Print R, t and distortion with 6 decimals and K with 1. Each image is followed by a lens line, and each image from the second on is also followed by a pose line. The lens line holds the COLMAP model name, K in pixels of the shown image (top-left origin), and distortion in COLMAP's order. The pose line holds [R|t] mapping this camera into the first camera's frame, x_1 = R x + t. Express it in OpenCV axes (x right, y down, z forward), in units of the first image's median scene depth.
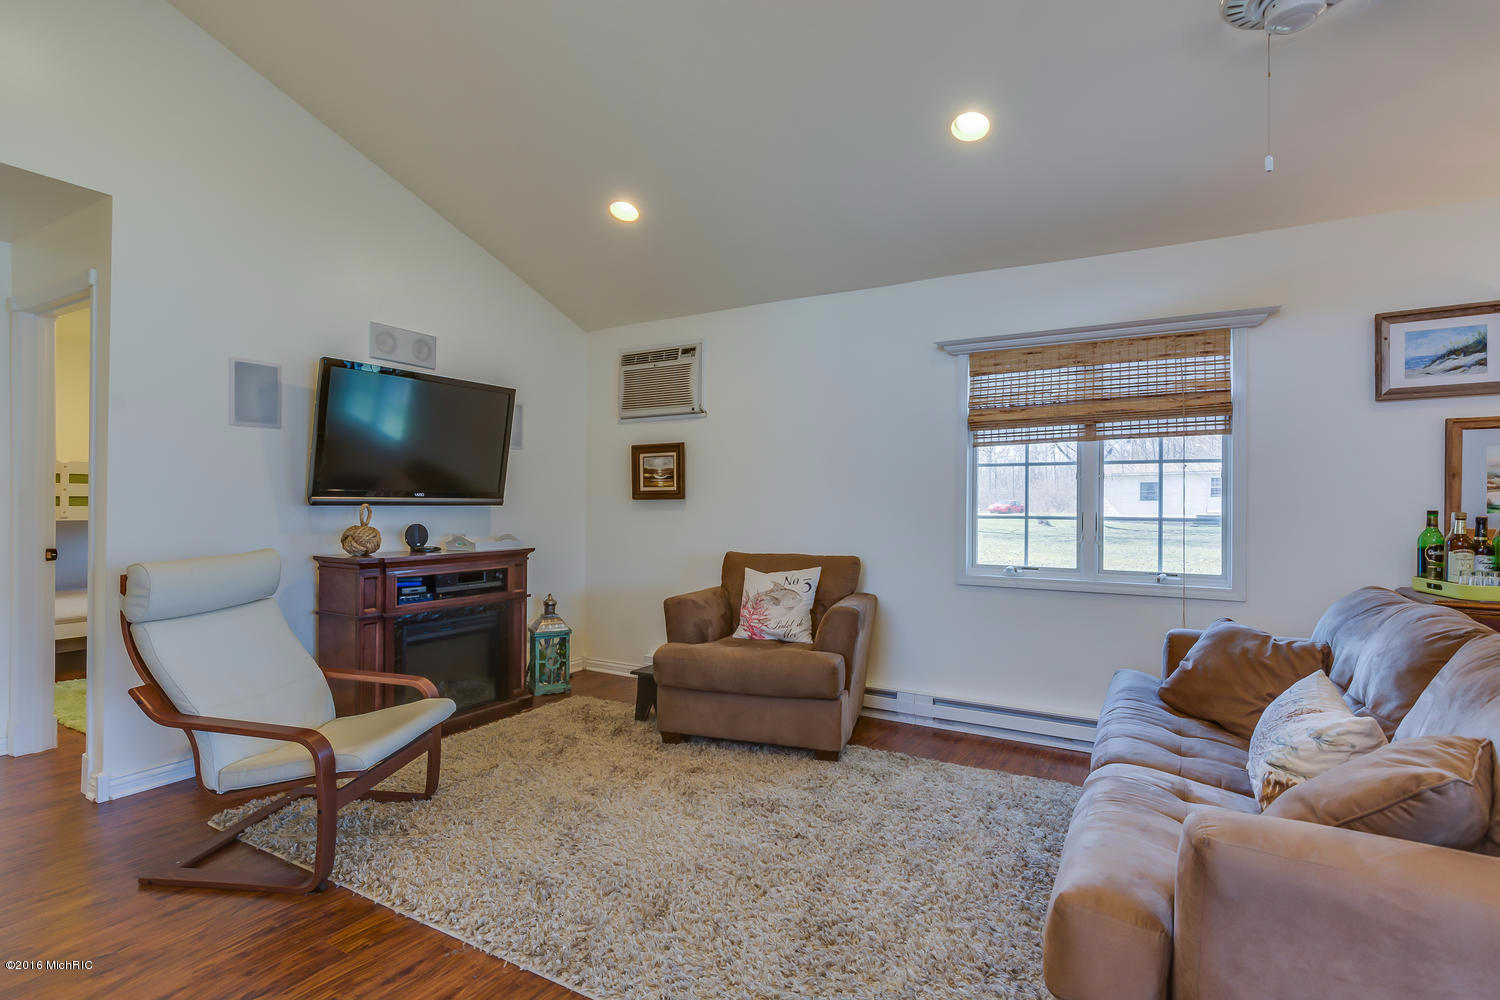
lens RADIAL K [[739.7, 0, 744.8], [0, 739.7, 495.0], [0, 0, 1]] dist [-0.000435, 0.003139]
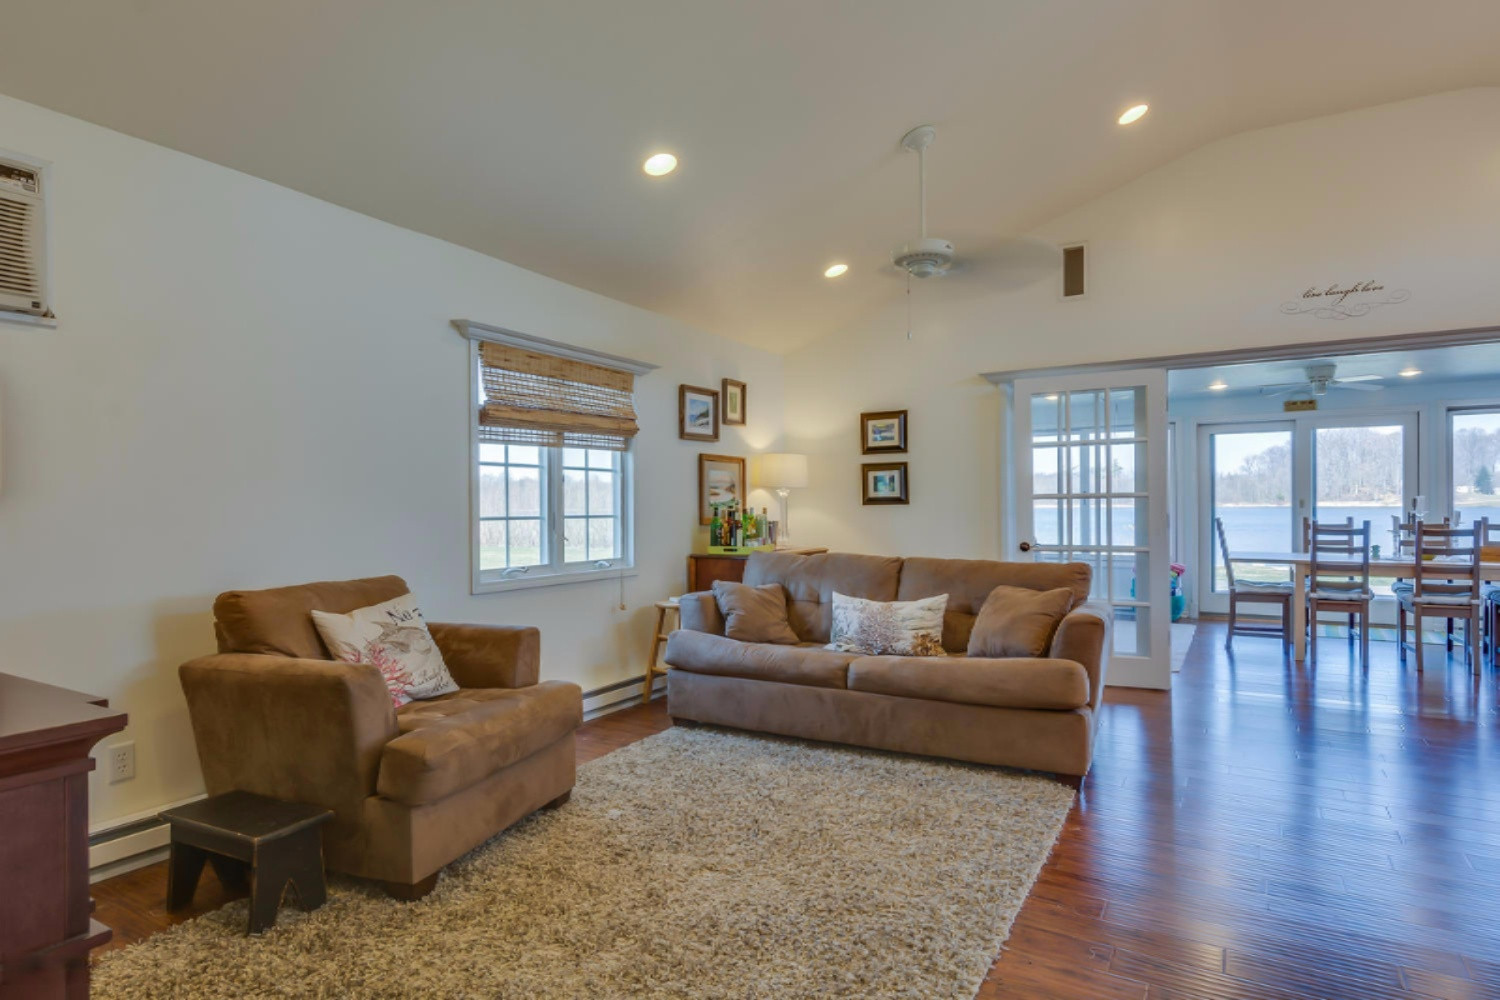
lens RADIAL K [[841.4, 0, 741.3], [0, 841.4, 501.8], [0, 0, 1]] dist [-0.008254, -0.001422]
pose [[-0.006724, -0.003319, 0.999972, -0.834656], [-0.013599, 0.999902, 0.003227, 0.000483], [-0.999885, -0.013577, -0.006768, 0.771232]]
